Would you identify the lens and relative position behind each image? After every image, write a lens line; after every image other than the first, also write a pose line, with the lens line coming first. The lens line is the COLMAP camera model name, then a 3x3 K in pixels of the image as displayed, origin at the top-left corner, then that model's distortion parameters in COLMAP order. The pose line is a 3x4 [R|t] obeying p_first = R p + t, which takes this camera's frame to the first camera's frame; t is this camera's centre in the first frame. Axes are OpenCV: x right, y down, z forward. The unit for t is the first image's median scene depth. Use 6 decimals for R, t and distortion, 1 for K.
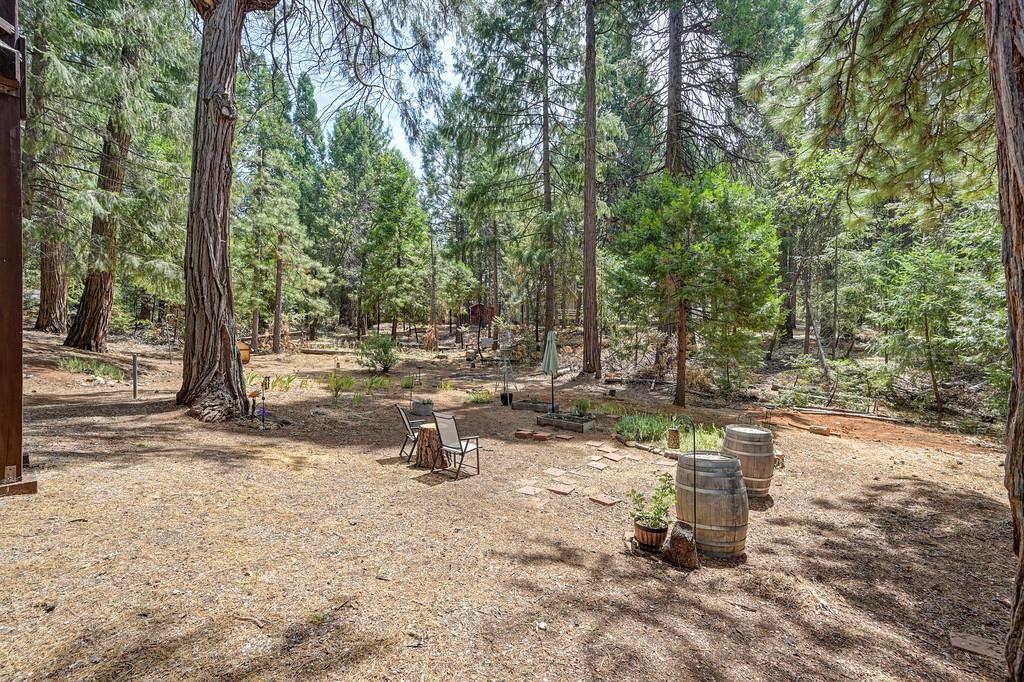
lens RADIAL K [[401.2, 0, 512.0], [0, 401.2, 345.5], [0, 0, 1]] dist [-0.002660, 0.000489]
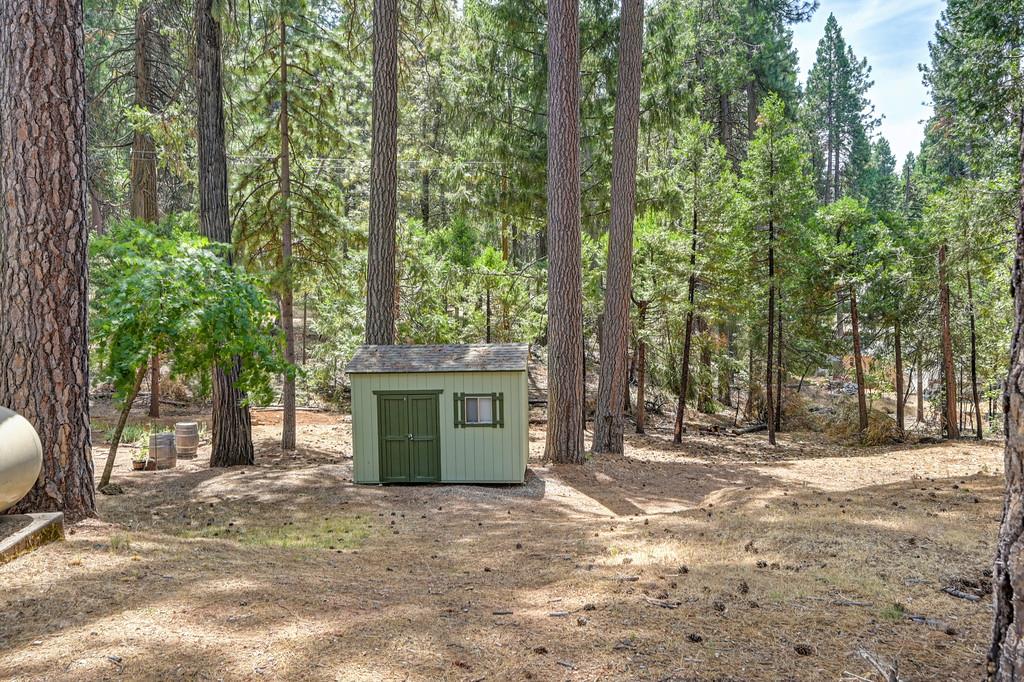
lens RADIAL K [[744.7, 0, 512.5], [0, 744.7, 337.7], [0, 0, 1]] dist [0.000449, -0.000407]
pose [[0.669082, -0.031695, 0.742512, -1.081544], [-0.001045, 0.999049, 0.043588, -0.388769], [-0.743187, -0.029940, 0.668413, -2.713755]]
